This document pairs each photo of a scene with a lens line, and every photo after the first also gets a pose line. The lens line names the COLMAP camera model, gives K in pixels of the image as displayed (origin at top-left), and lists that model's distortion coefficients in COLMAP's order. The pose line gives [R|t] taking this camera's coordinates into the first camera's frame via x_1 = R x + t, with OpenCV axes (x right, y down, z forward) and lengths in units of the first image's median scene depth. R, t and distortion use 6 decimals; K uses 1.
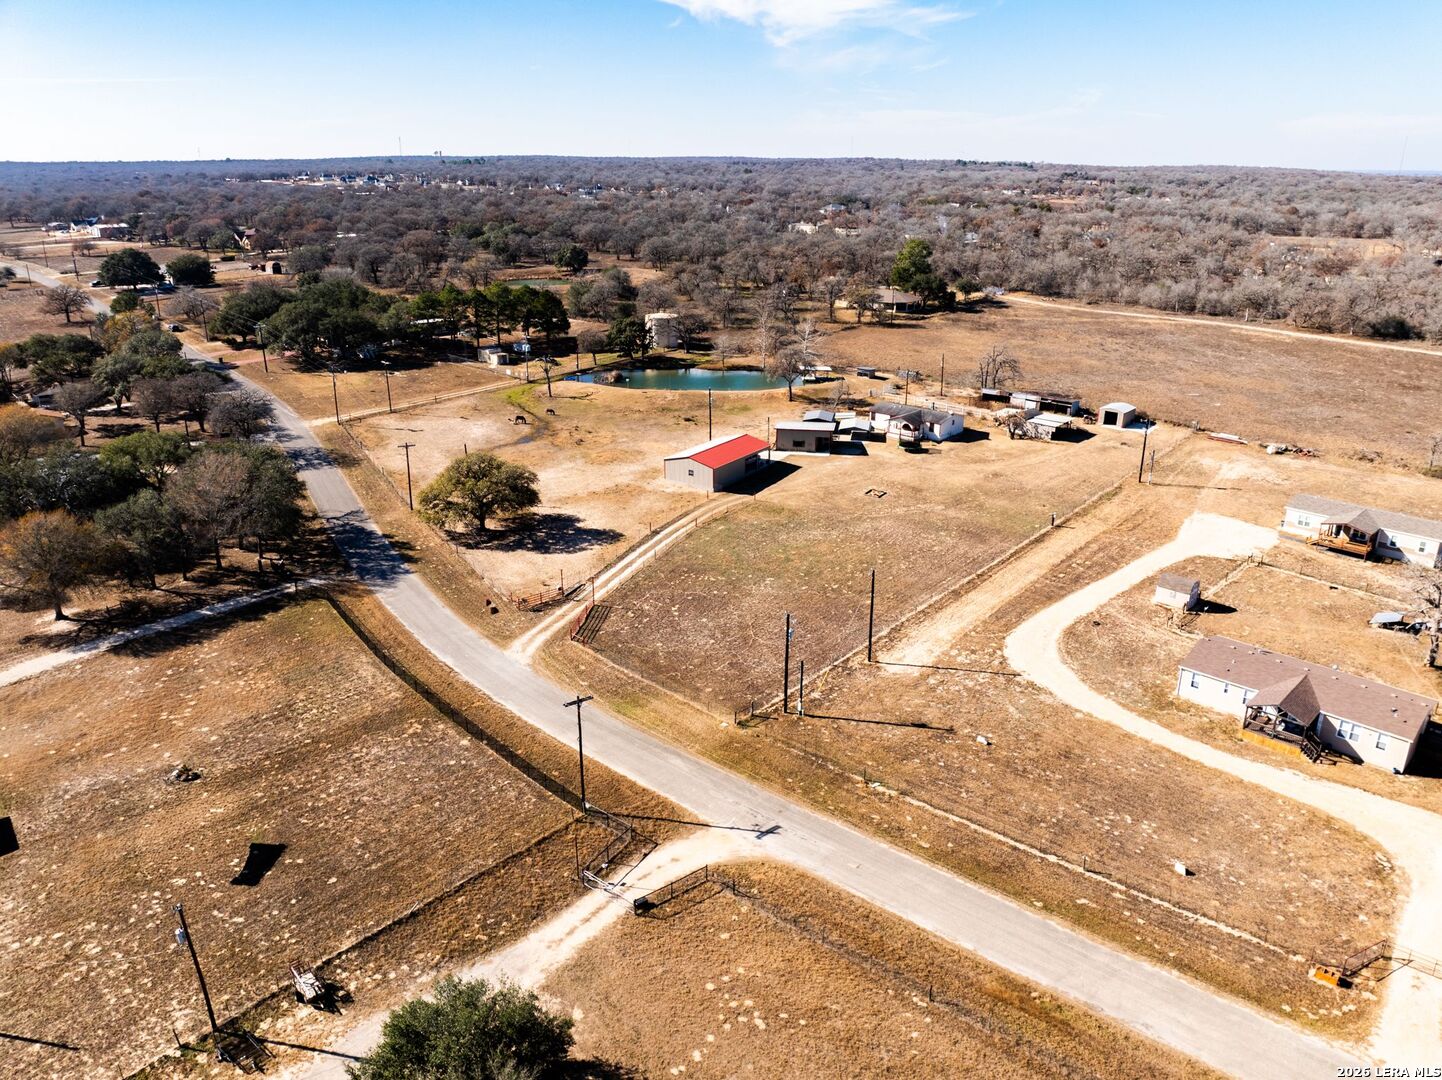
lens RADIAL K [[1048.9, 0, 721.0], [0, 1048.9, 540.0], [0, 0, 1]] dist [-0.001287, -0.000388]
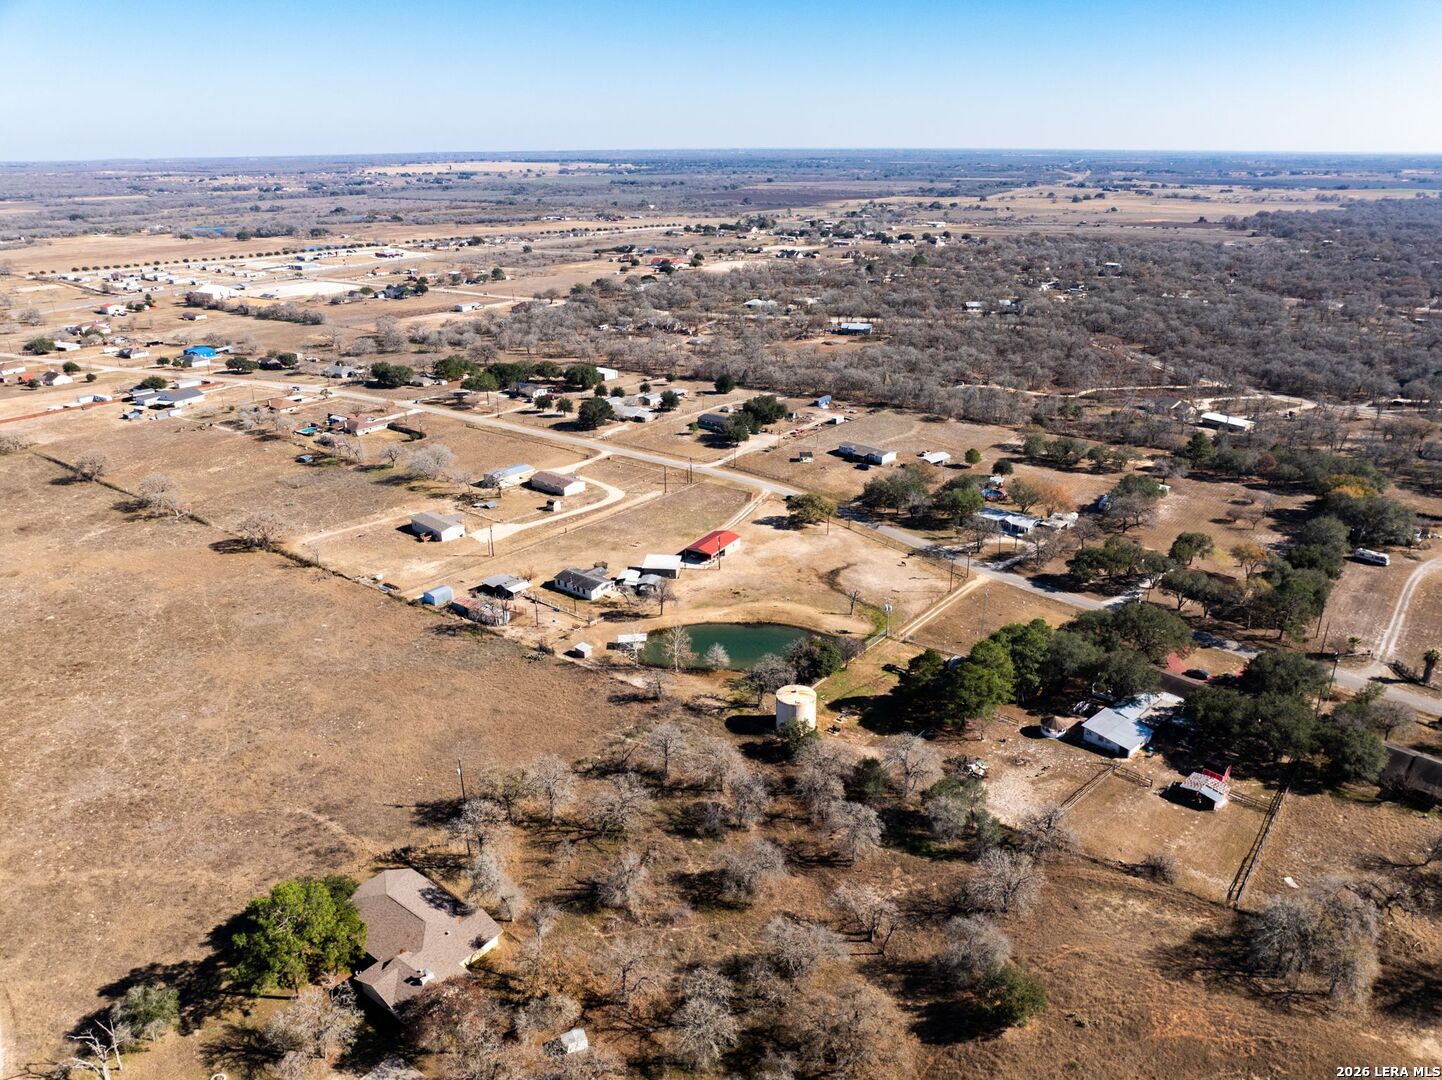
lens RADIAL K [[1032.5, 0, 759.7], [0, 1032.5, 540.9], [0, 0, 1]] dist [-0.047252, -0.000048]
pose [[-0.997909, 0.025200, -0.059521, 0.029803], [-0.019794, 0.757470, 0.652570, -1.486546], [0.061530, 0.652383, -0.755387, 2.754776]]
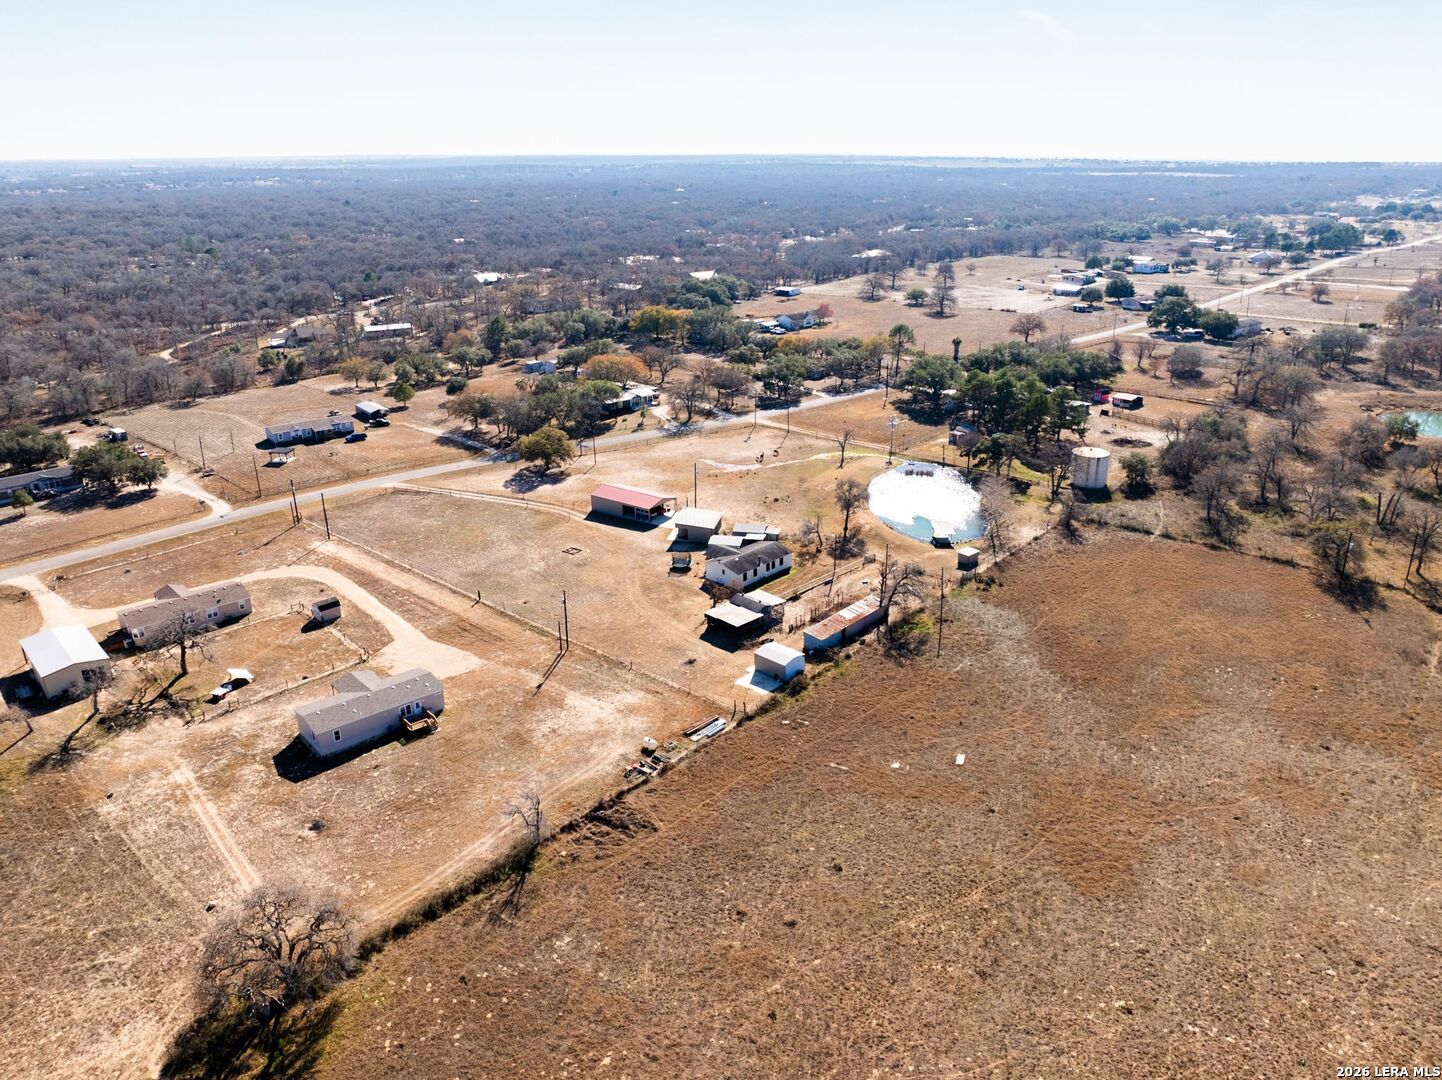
lens RADIAL K [[1014.5, 0, 721.0], [0, 1014.5, 540.0], [0, 0, 1]] dist [-0.044097, -0.002774]
pose [[-0.032606, 0.364668, -0.930567, 1.471500], [-0.340597, 0.871278, 0.353368, -0.635718], [0.939644, 0.328470, 0.095796, 1.147615]]
